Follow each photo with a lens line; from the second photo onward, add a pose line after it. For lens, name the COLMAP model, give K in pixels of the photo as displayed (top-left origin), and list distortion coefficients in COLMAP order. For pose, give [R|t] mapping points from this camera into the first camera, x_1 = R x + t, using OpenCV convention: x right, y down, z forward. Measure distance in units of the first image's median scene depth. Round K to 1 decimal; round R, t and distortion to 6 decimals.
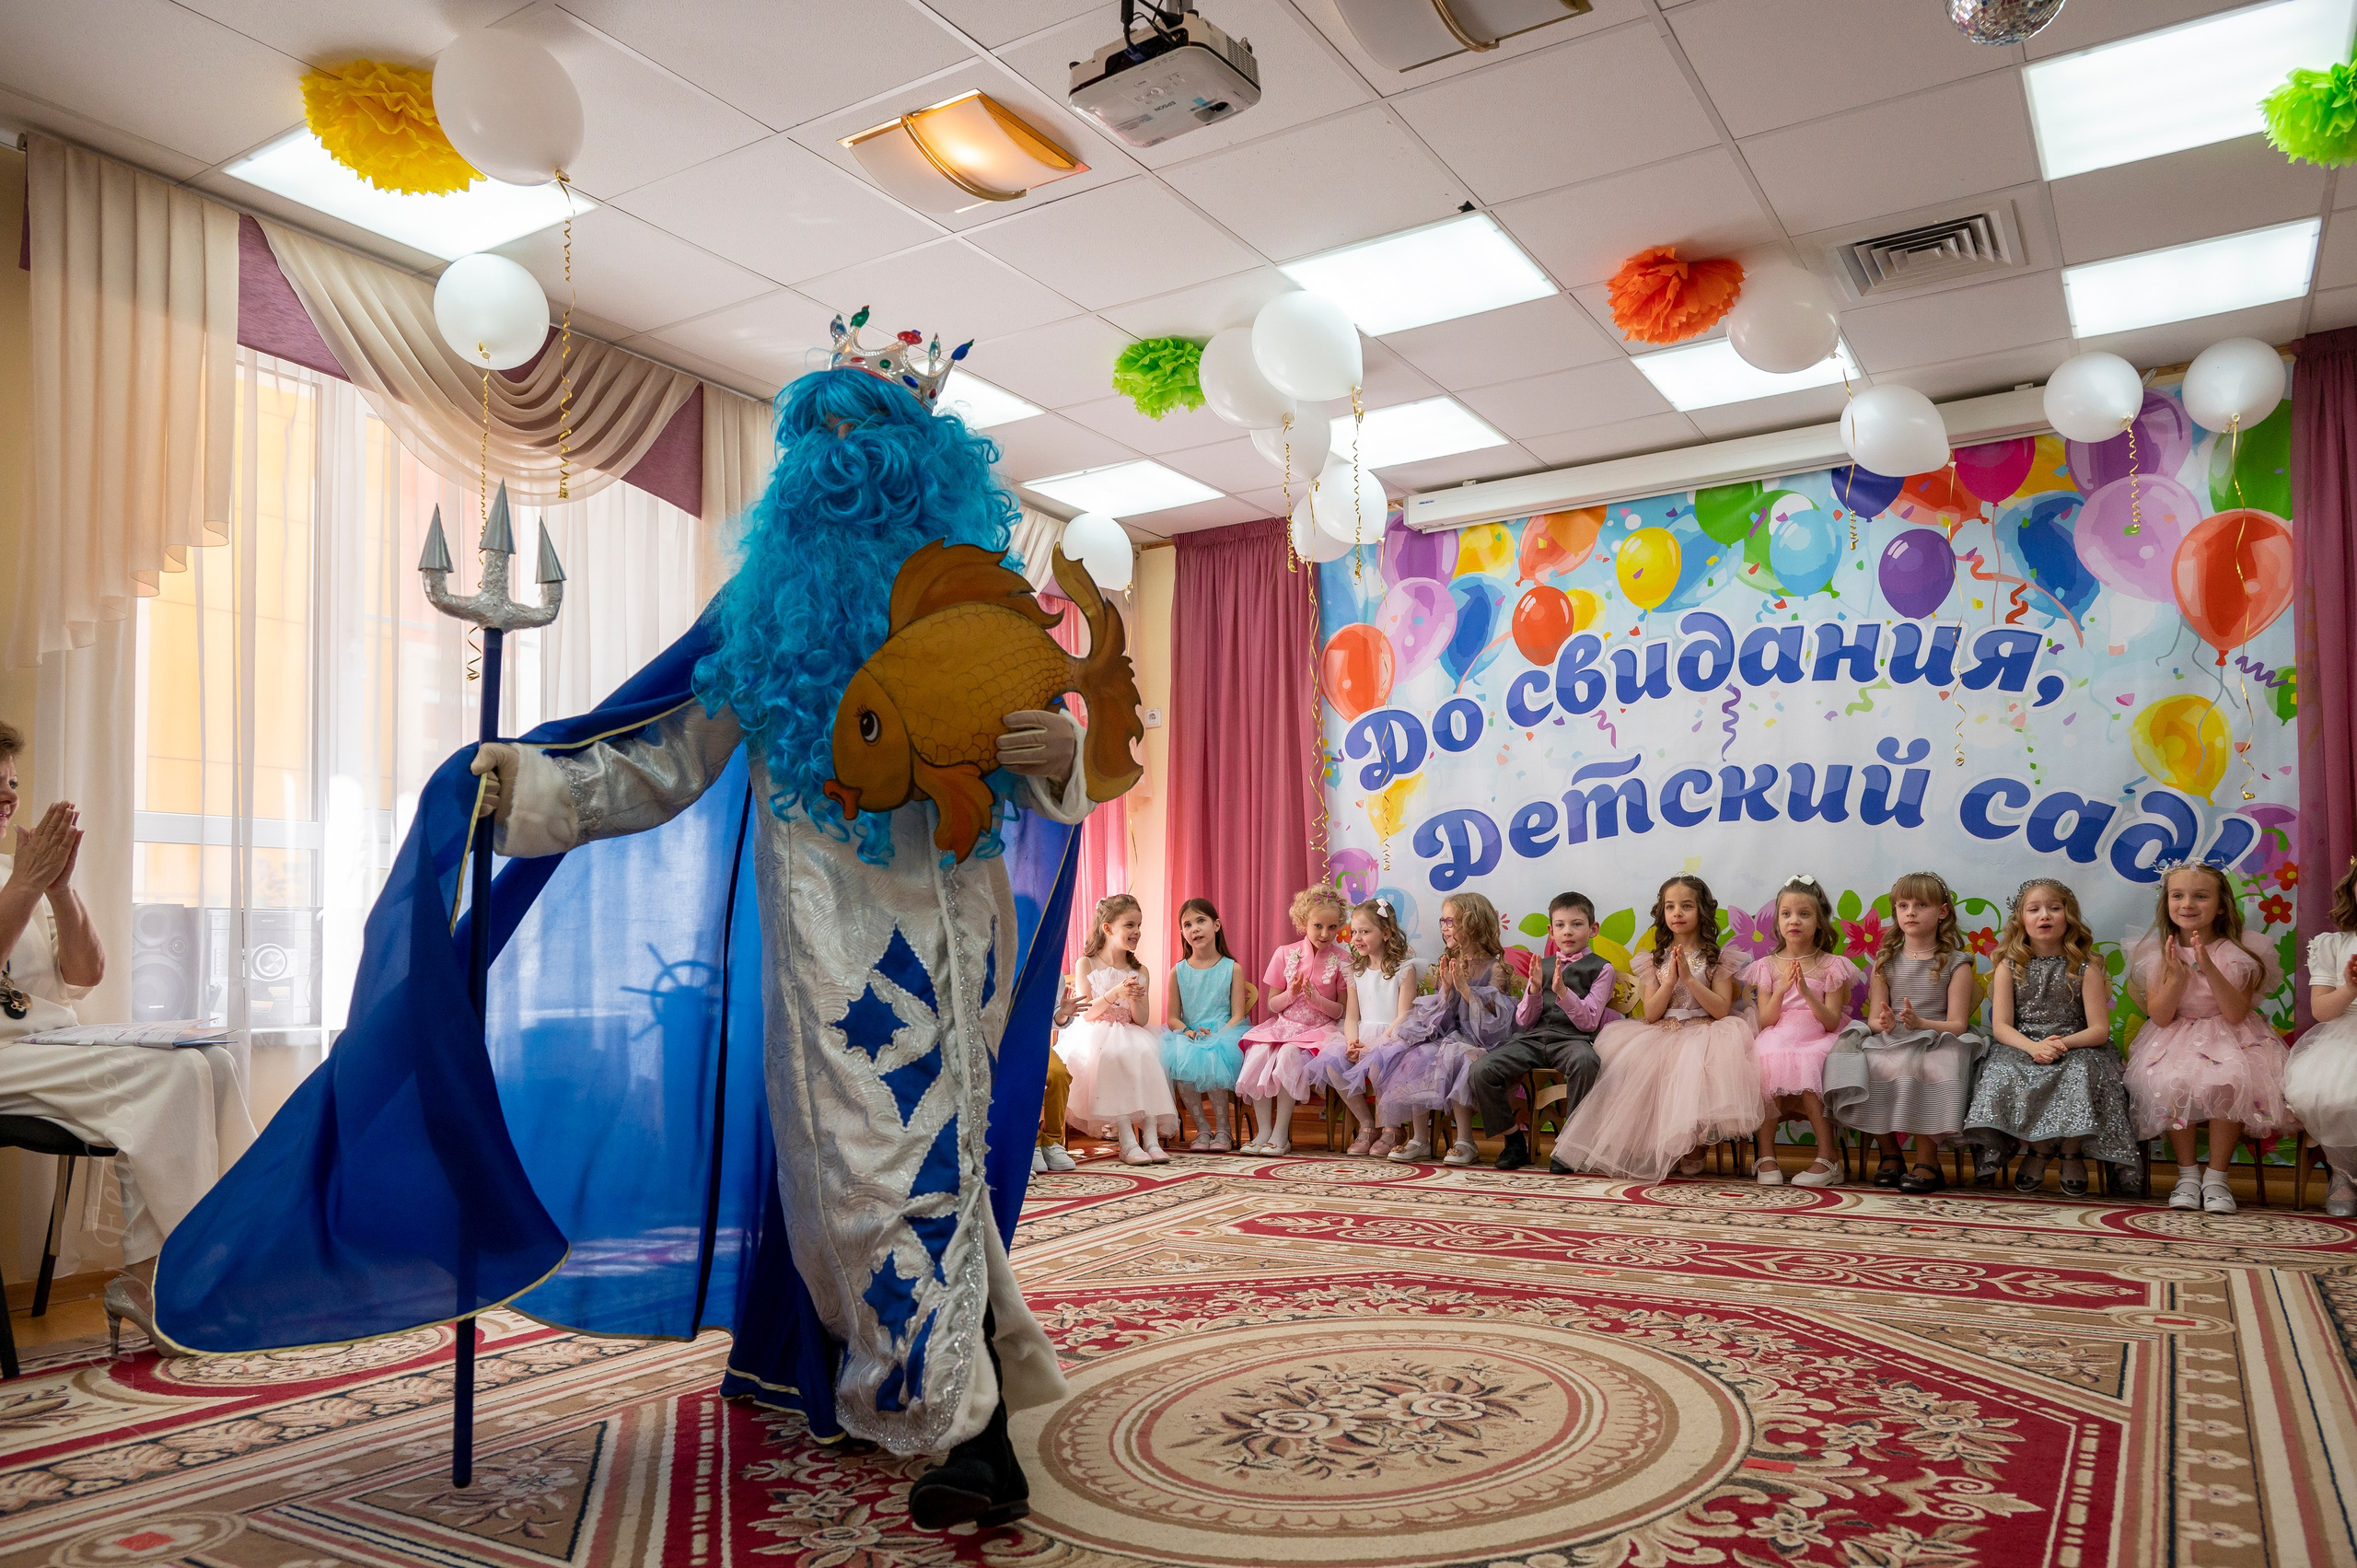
lens RADIAL K [[1517.2, 0, 1258.4], [0, 1517.2, 881.1], [0, 0, 1]] dist [-0.005772, 0.000833]
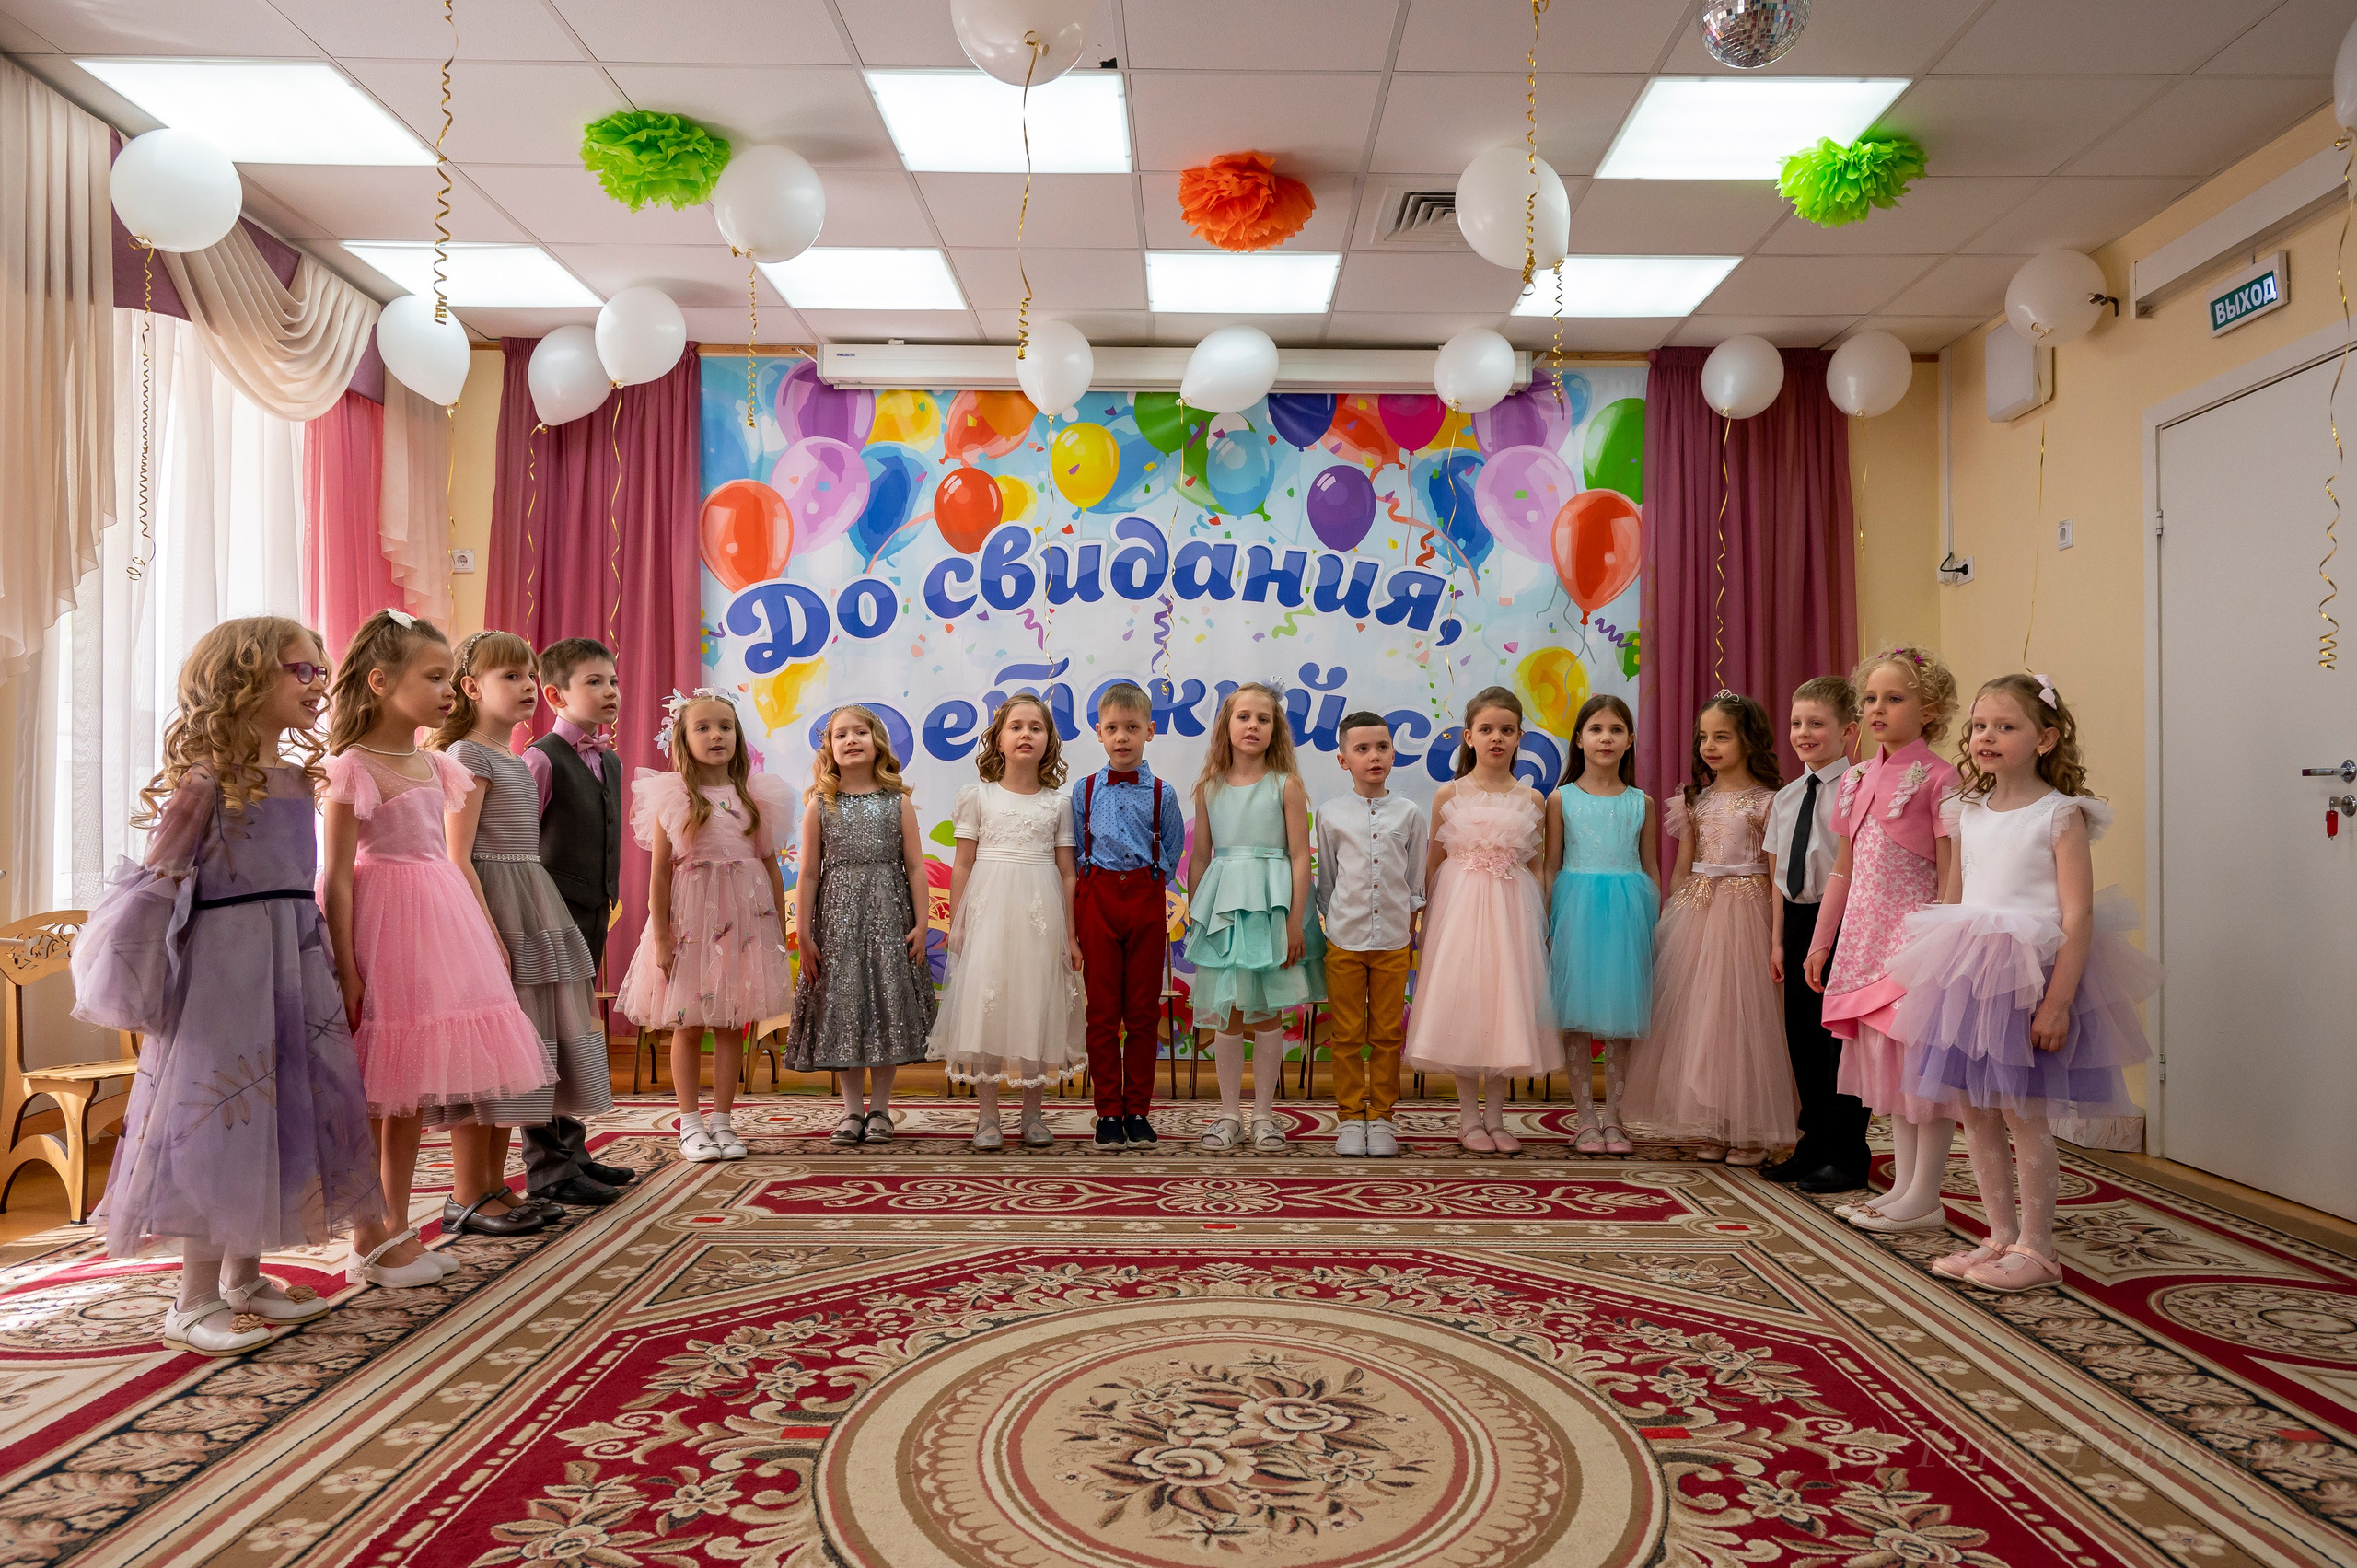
lens RADIAL K [[1588.7, 0, 1186.4], [0, 1588.7, 784.6], [0, 0, 1]] dist [0.006537, 0.000061]
pose [[0.870007, 0.035081, 0.491790, -0.249590], [-0.044866, 0.998960, 0.008111, -0.022227], [-0.490994, -0.029122, 0.870676, 0.125121]]
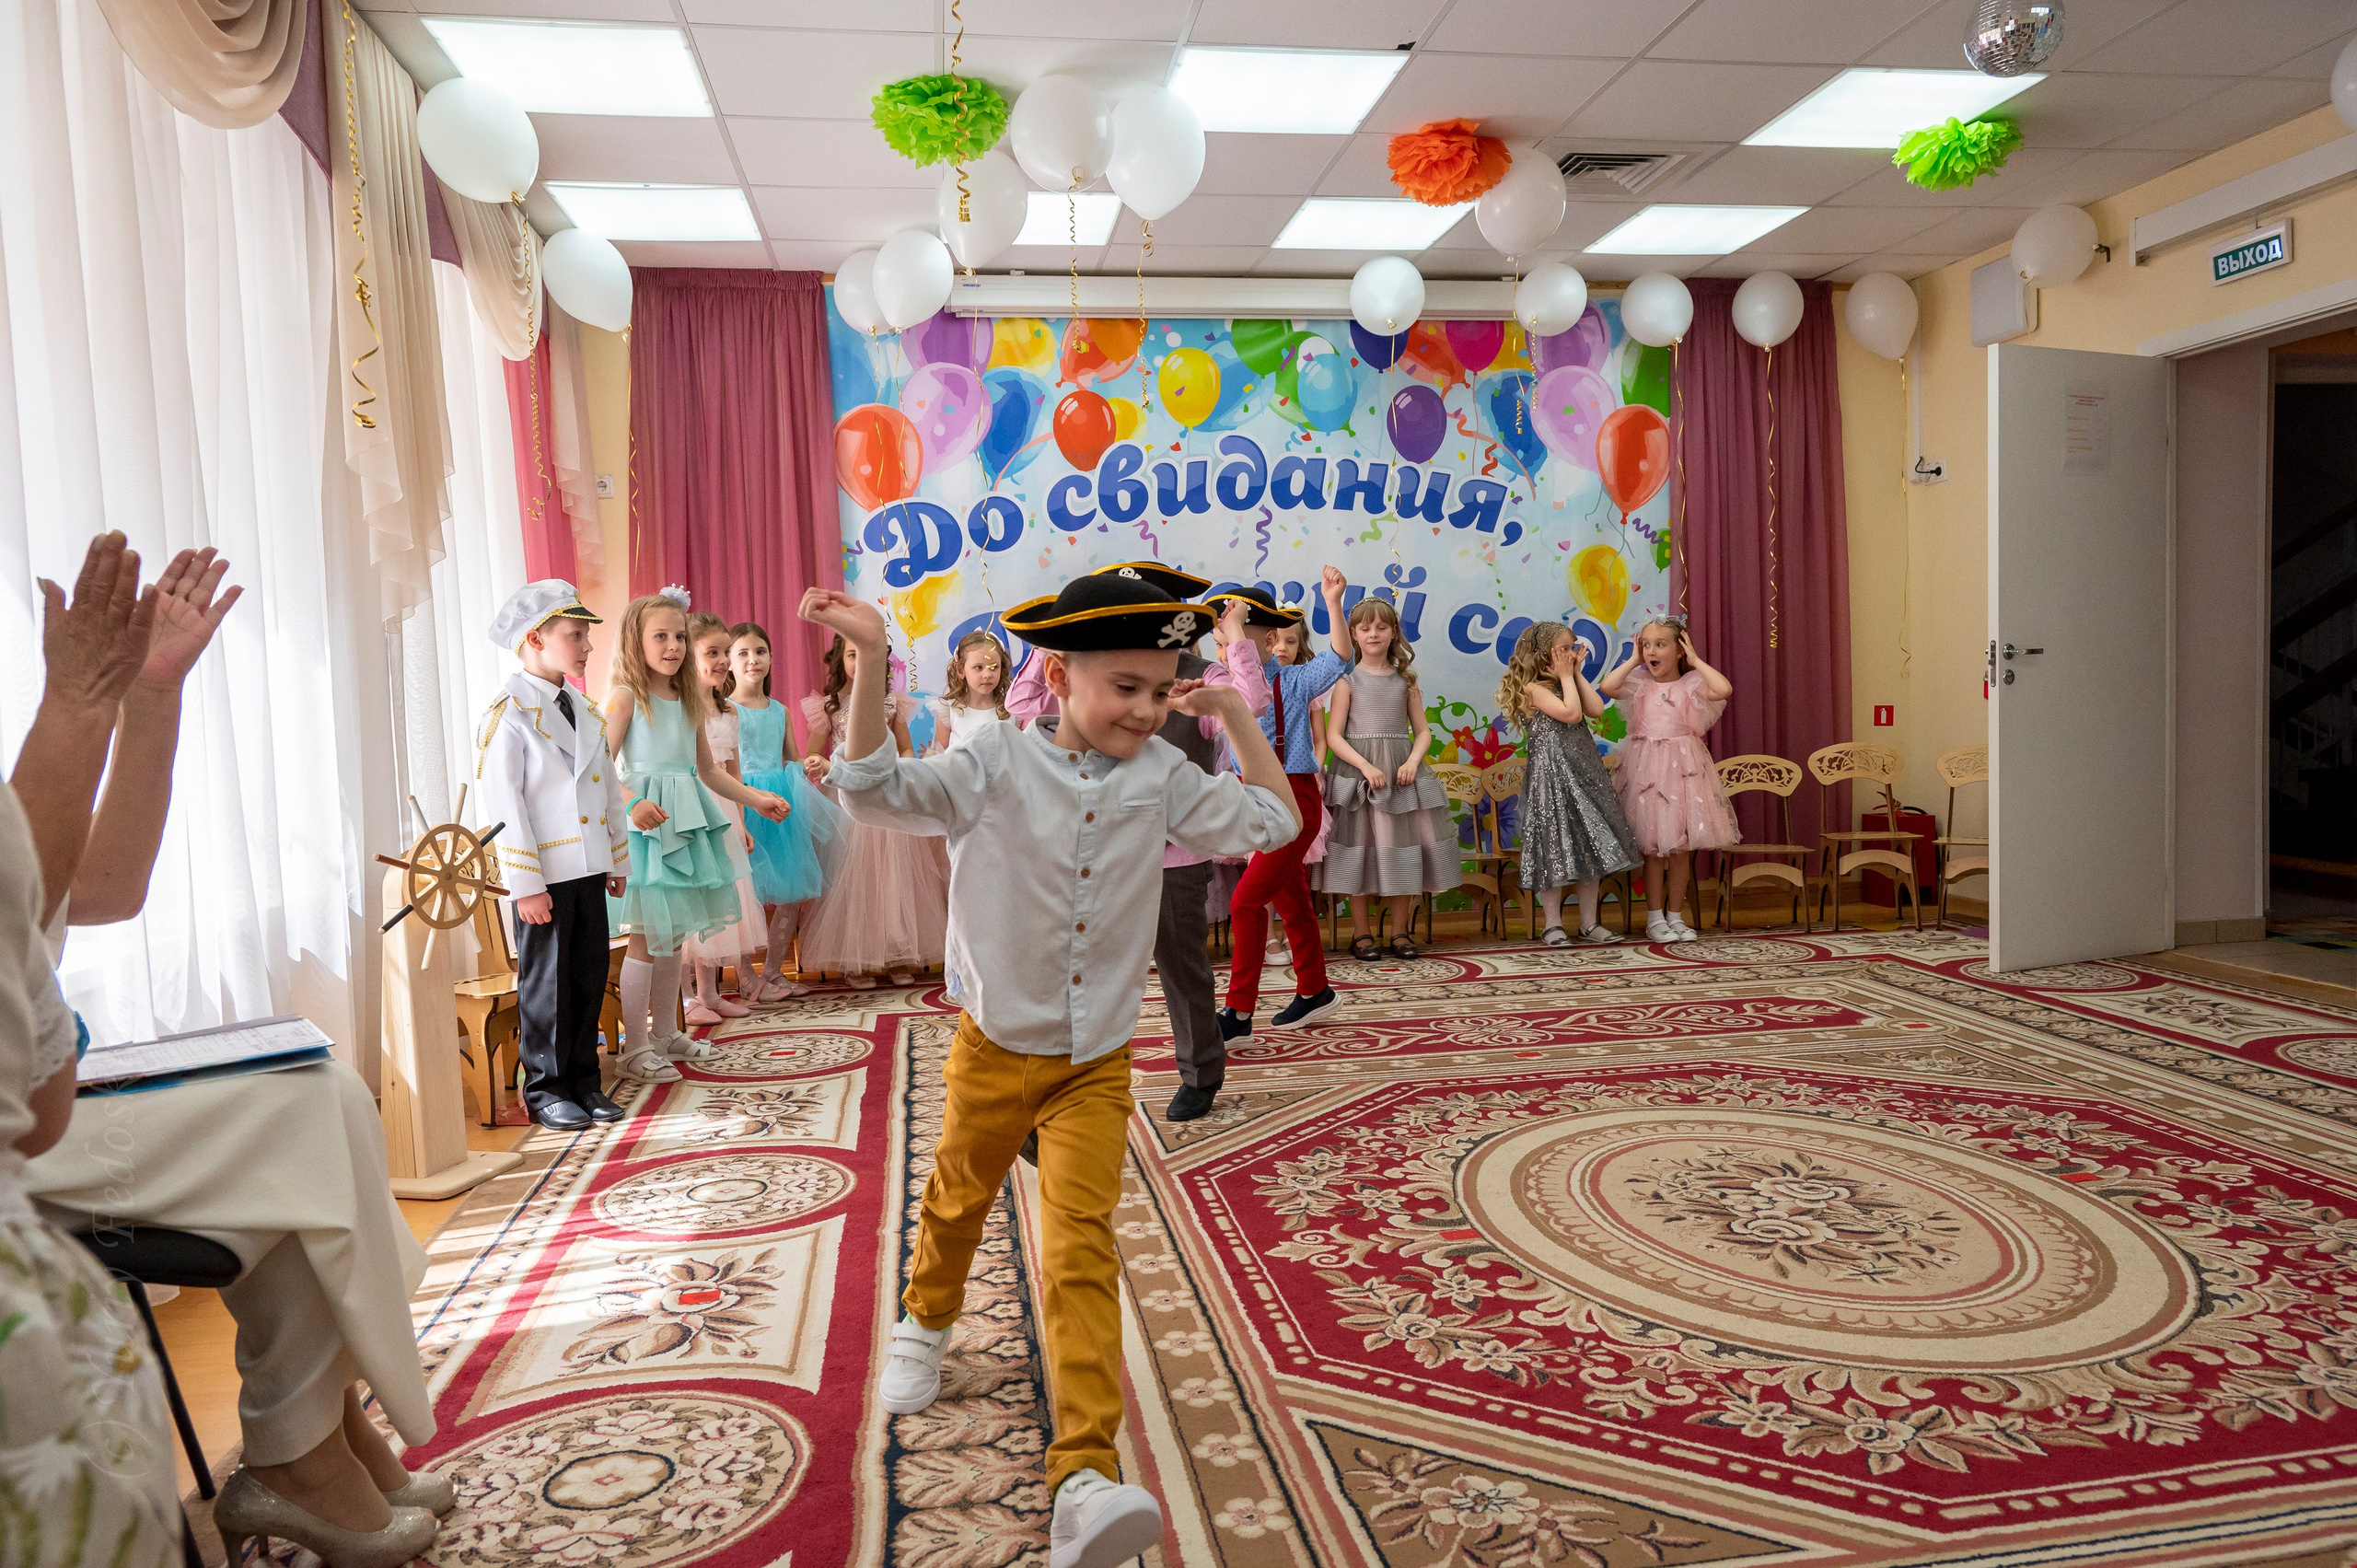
lens RADIAL K [[1497.5, 0, 1183.3], [0, 1497.5, 763.3], [0, 0, 1]] dist [0.003842, -0.004568]
pose [[0.789620, -0.036904, 0.612486, -0.559506], [-0.011387, 0.997137, 0.074760, -0.034881], [-0.613491, -0.066006, 0.786939, 0.243533]]
